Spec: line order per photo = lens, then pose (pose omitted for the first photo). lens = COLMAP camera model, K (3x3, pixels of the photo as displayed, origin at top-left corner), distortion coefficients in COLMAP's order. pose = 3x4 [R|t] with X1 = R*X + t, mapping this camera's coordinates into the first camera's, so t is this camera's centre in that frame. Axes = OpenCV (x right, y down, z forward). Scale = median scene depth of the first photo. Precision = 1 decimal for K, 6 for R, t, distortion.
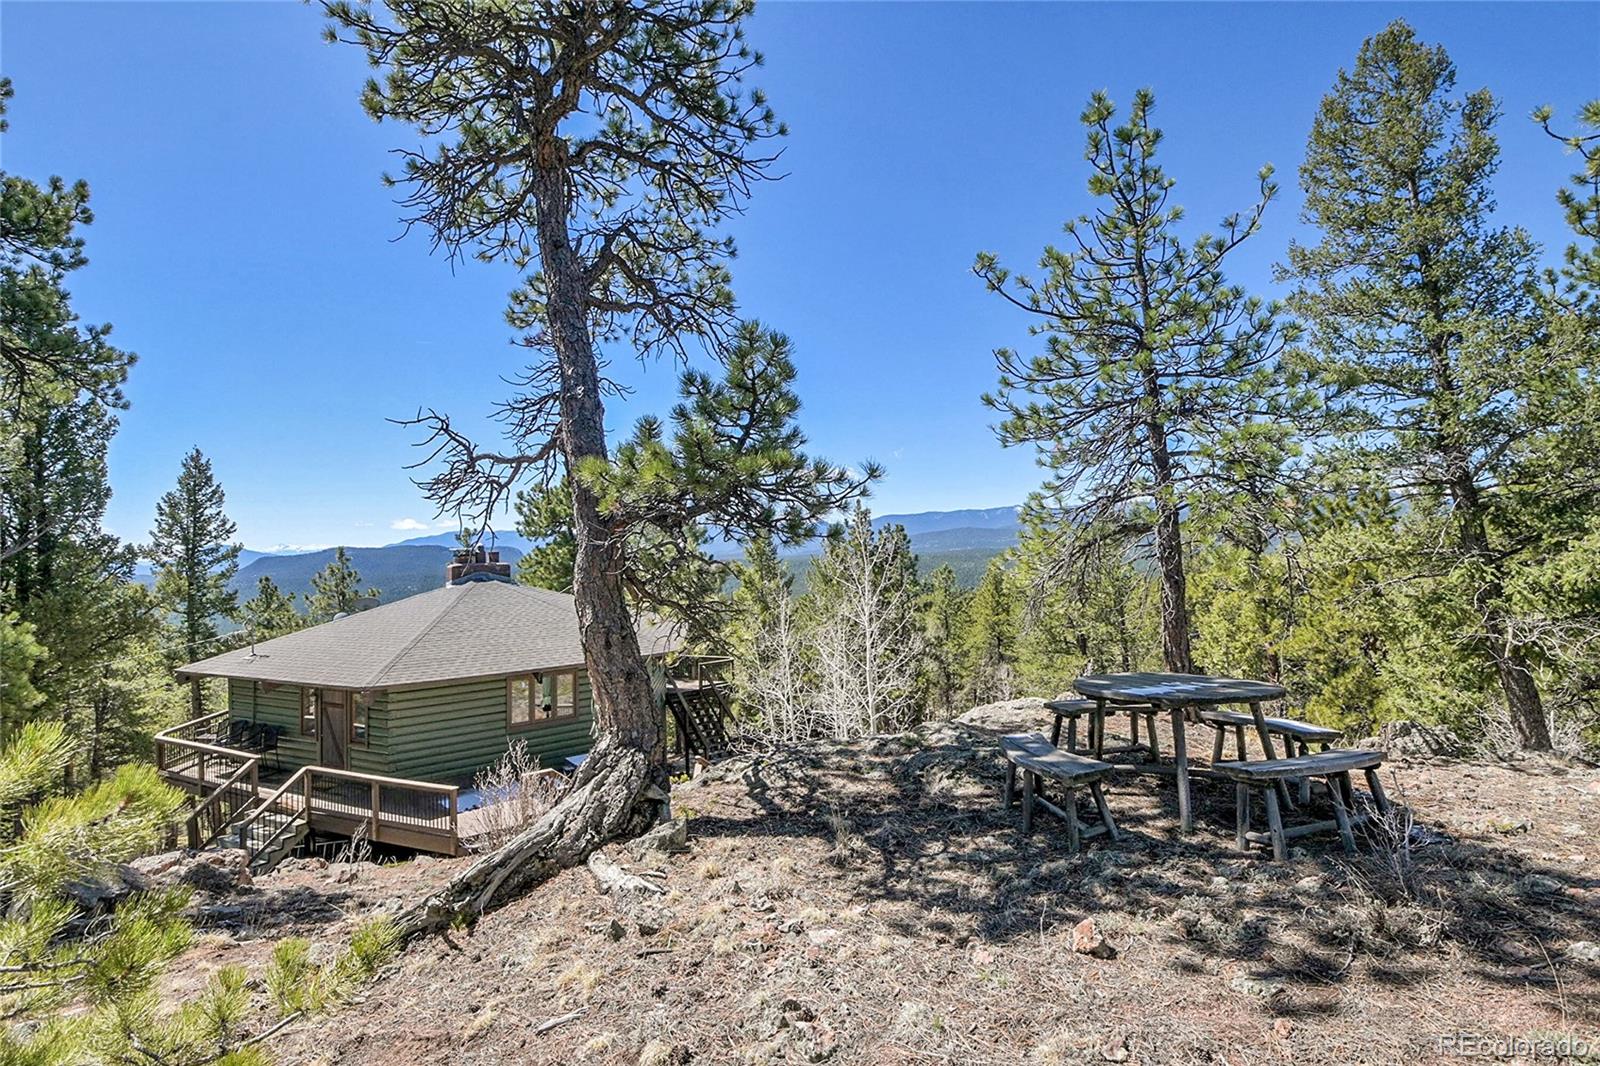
lens RADIAL K [[703.3, 0, 803.0], [0, 703.3, 525.3], [0, 0, 1]] dist [0.000504, -0.016850]
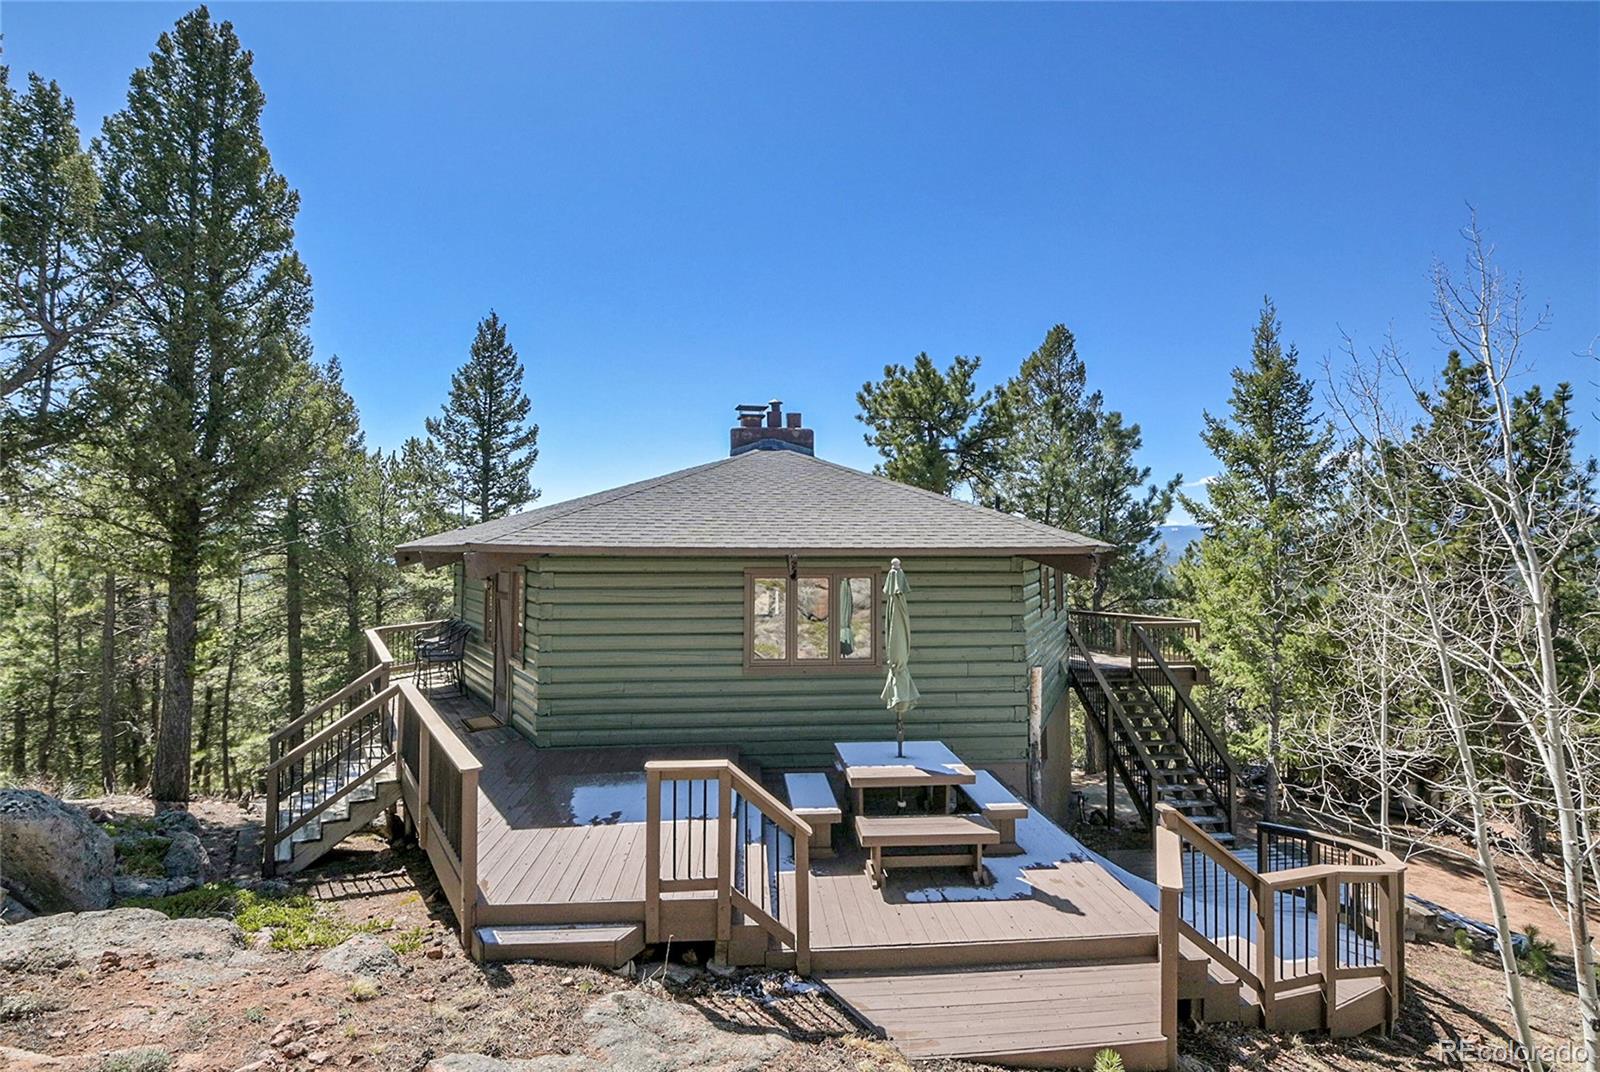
lens RADIAL K [[703.3, 0, 803.0], [0, 703.3, 528.3], [0, 0, 1]] dist [0.000504, -0.016850]
pose [[0.847461, 0.005093, -0.530833, -0.078769], [-0.005848, 0.999983, 0.000256, 0.131985], [0.530826, 0.002887, 0.847476, 0.412829]]
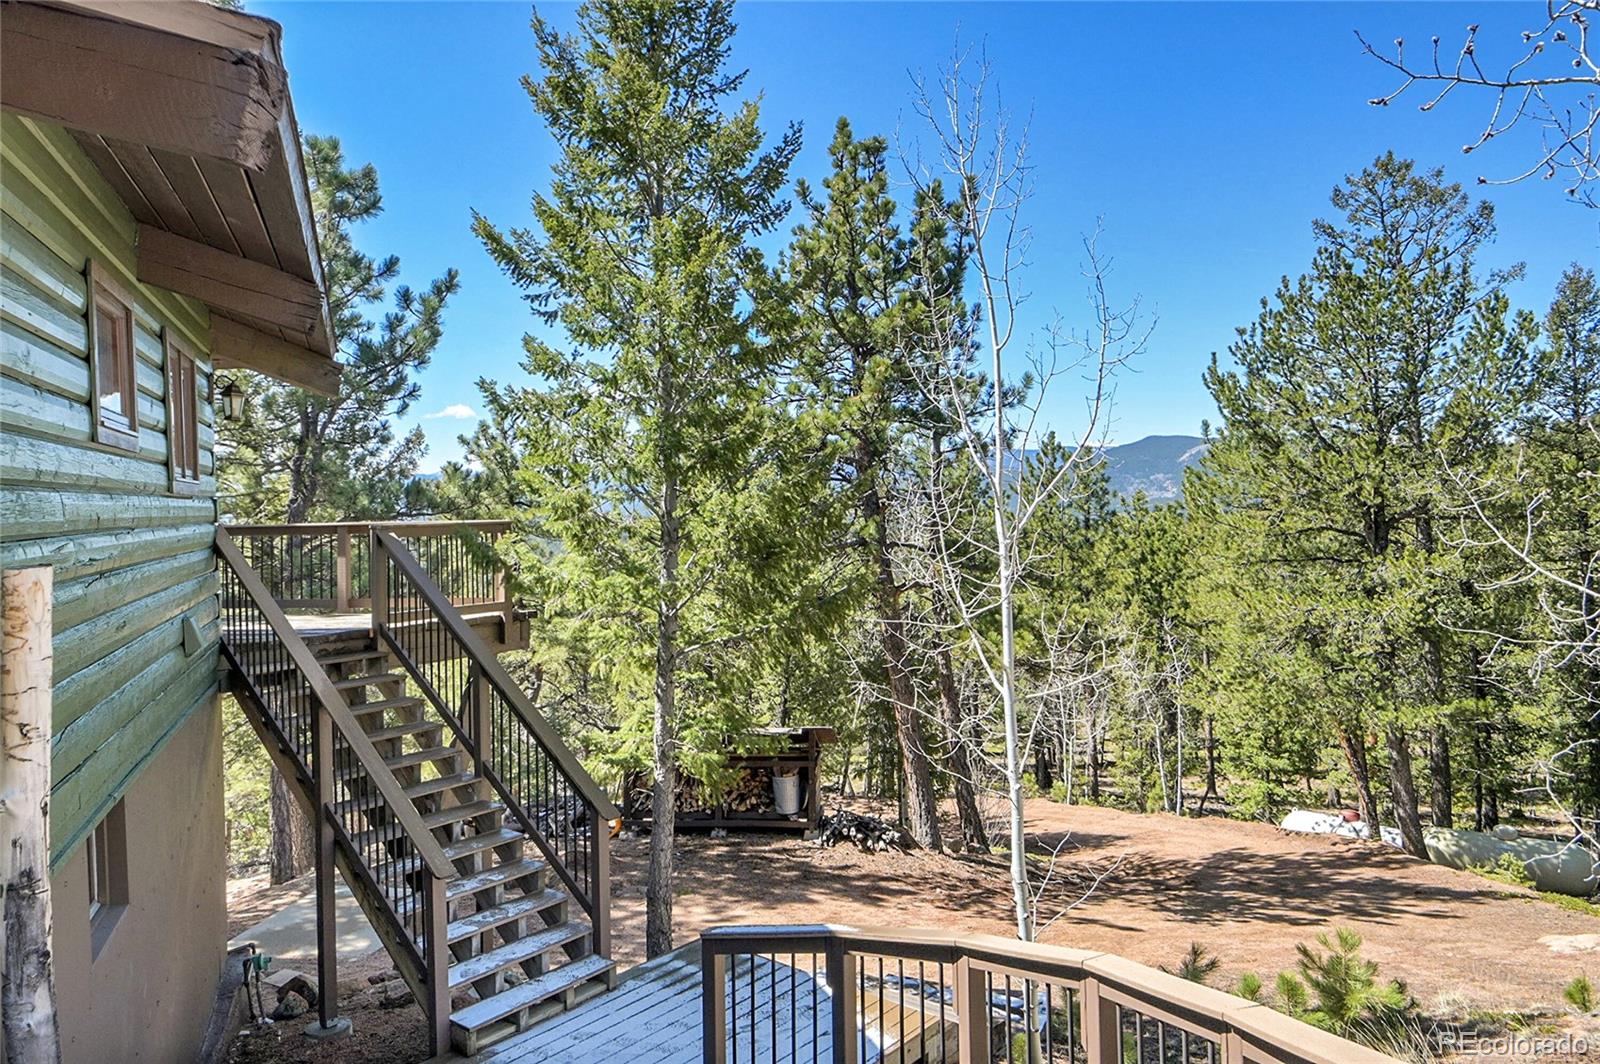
lens RADIAL K [[1114.7, 0, 794.1], [0, 1114.7, 526.2], [0, 0, 1]] dist [0.046021, 0.001065]
pose [[0.968252, 0.004715, 0.249932, -0.111853], [-0.015479, 0.999034, 0.041116, 0.191983], [-0.249497, -0.043680, 0.967390, 0.628637]]
